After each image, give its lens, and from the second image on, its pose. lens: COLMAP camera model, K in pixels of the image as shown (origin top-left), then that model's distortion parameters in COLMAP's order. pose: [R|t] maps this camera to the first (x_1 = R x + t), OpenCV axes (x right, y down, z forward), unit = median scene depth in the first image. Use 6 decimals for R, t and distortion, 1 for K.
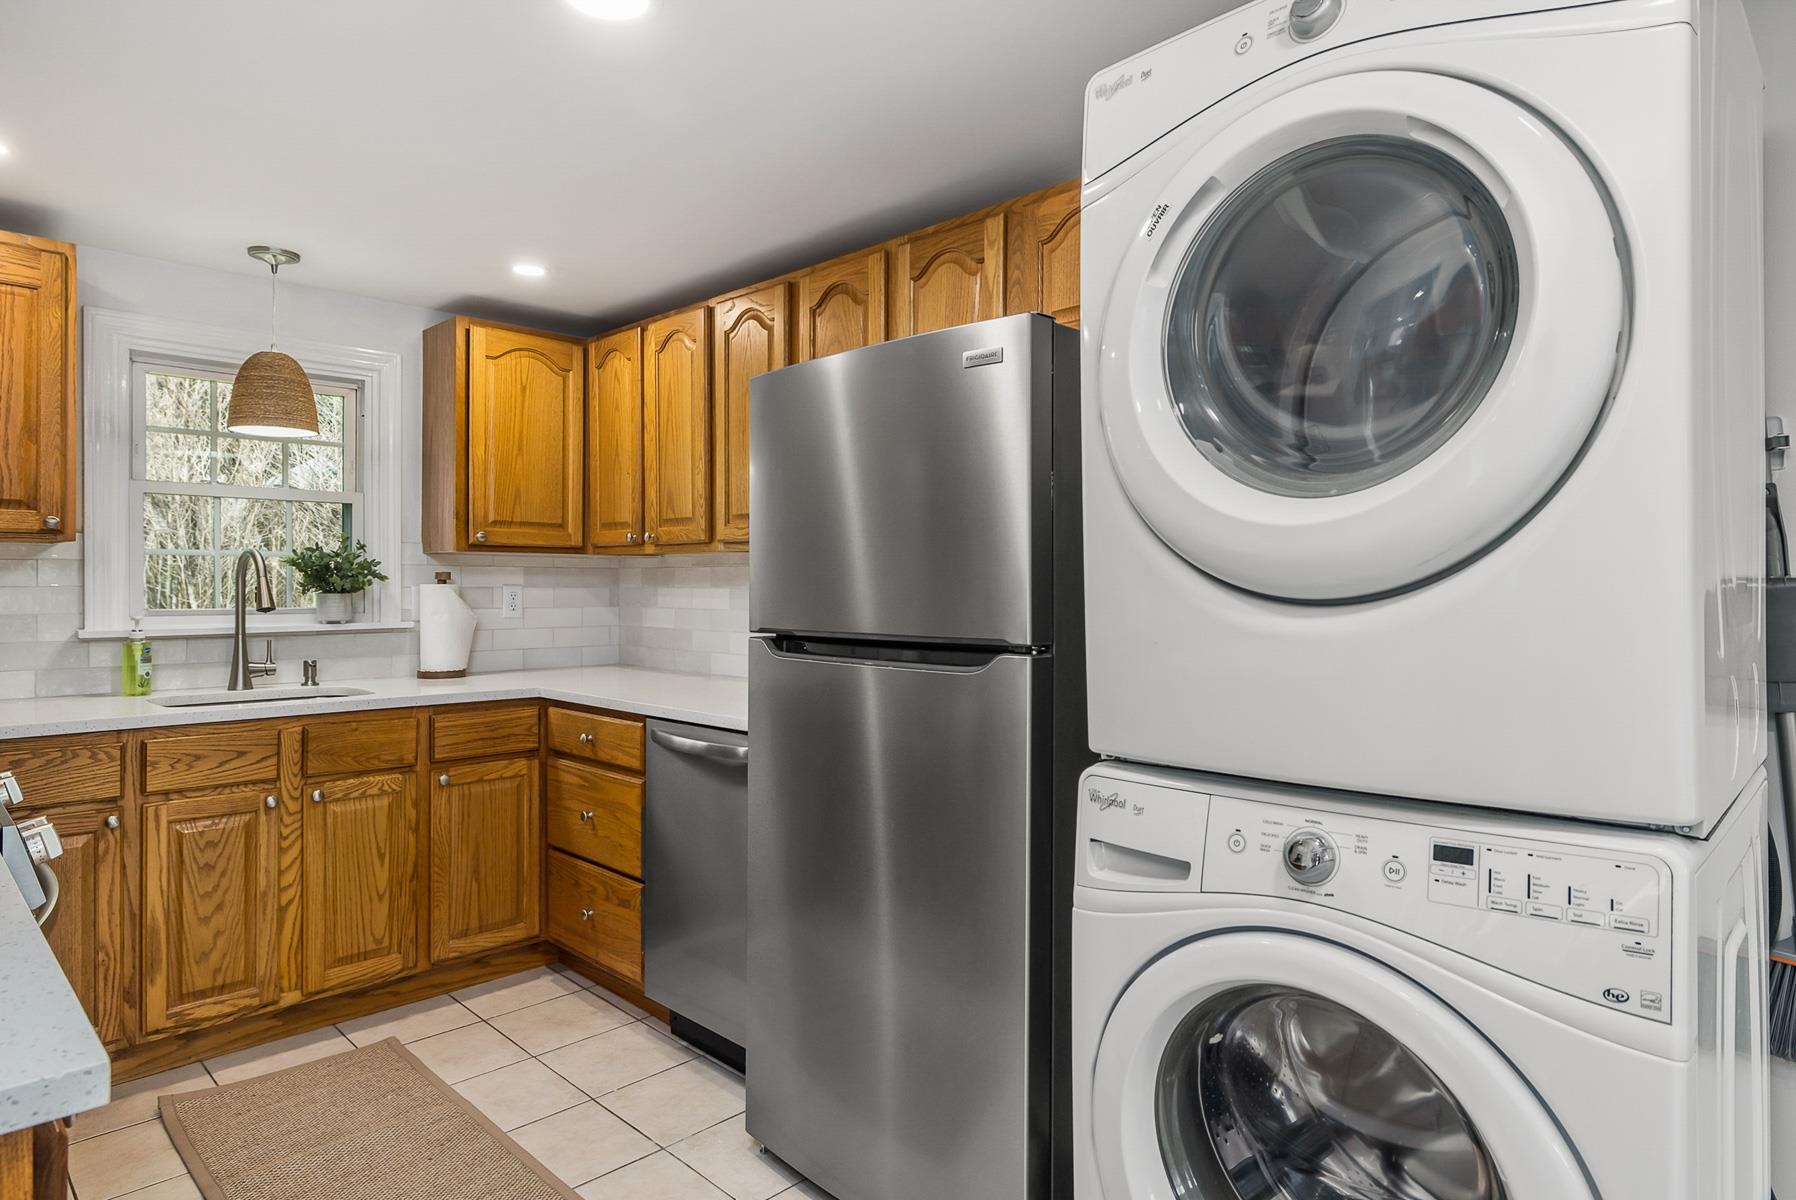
lens RADIAL K [[1034.0, 0, 898.0], [0, 1034.0, 600.0], [0, 0, 1]] dist [-0.000218, -0.000386]
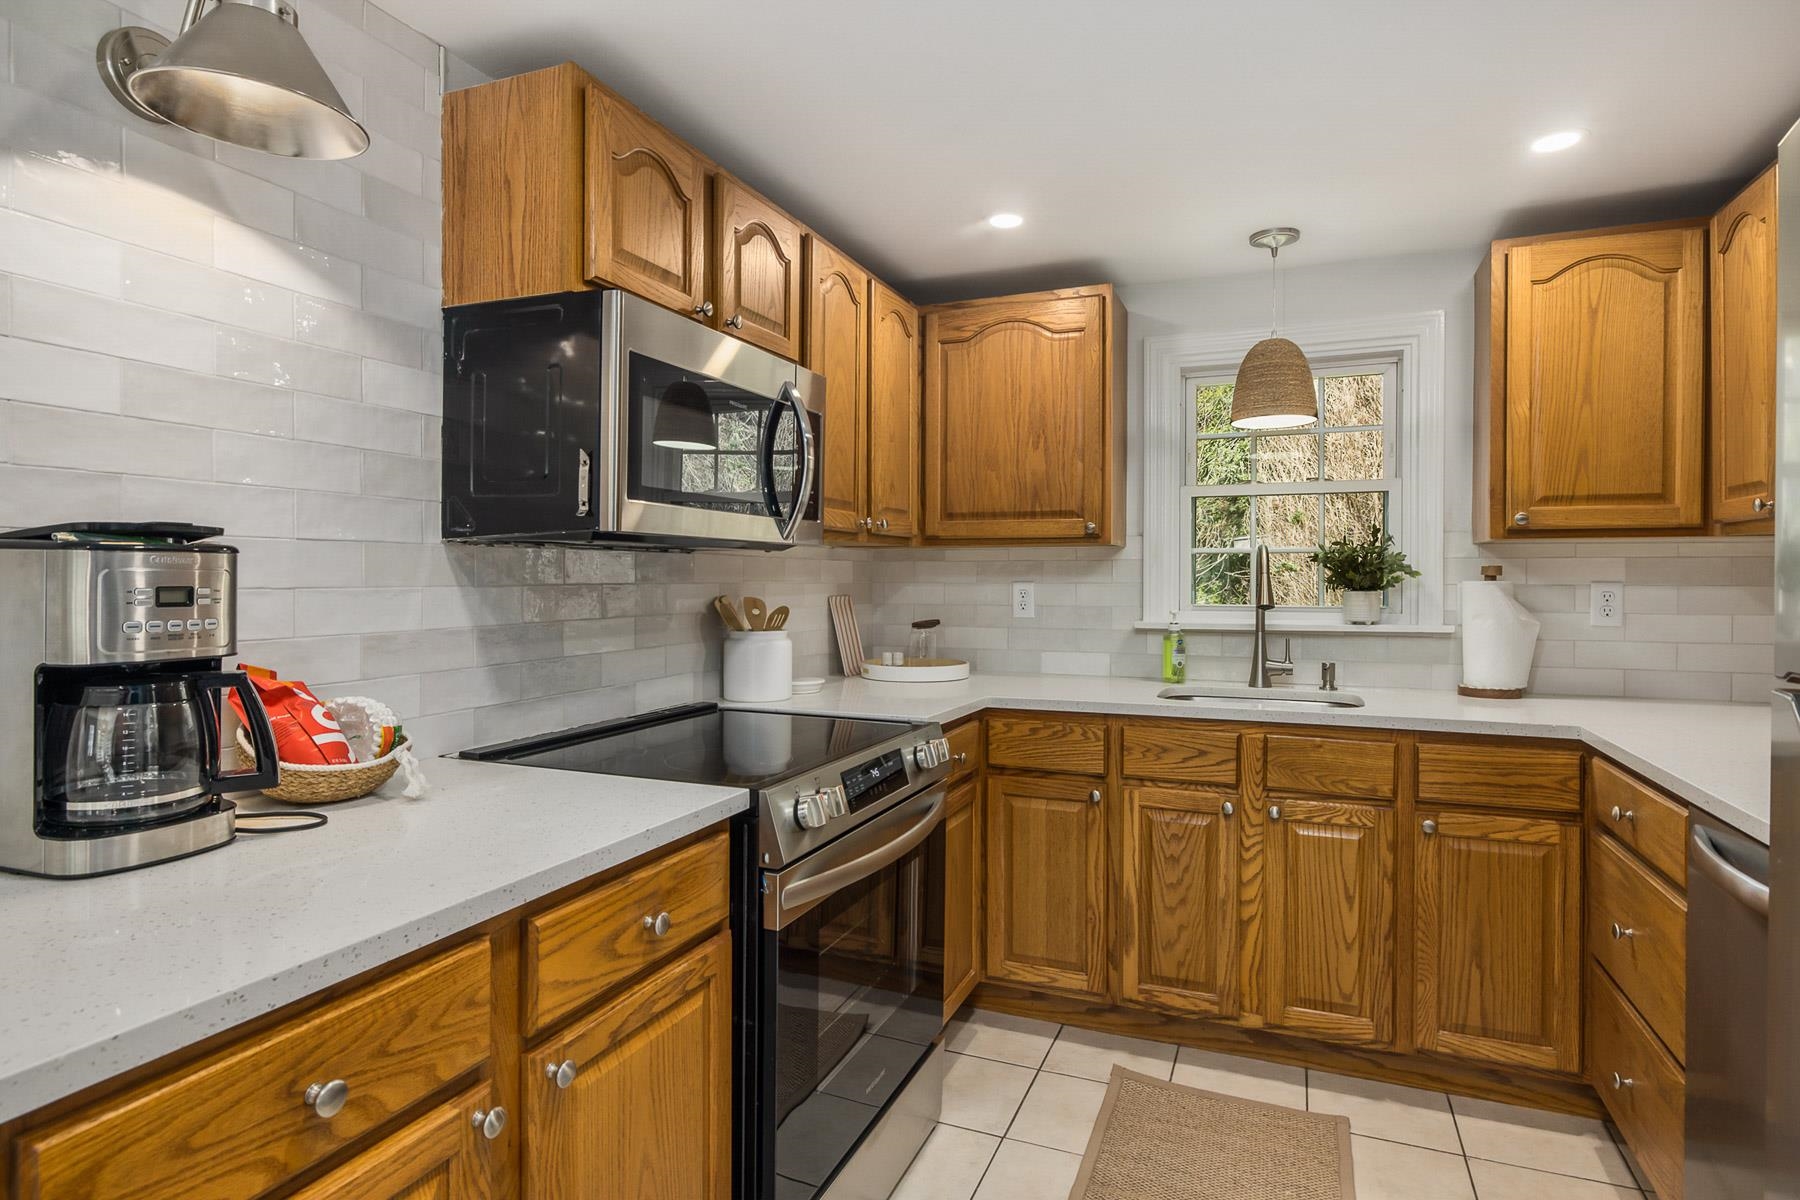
lens RADIAL K [[952.5, 0, 904.3], [0, 952.5, 590.0], [0, 0, 1]] dist [-0.003096, 0.000478]
pose [[0.385908, 0.007896, -0.922504, 0.081389], [-0.015084, 0.999884, 0.002248, -0.003709], [0.922414, 0.013048, 0.385982, 0.347697]]
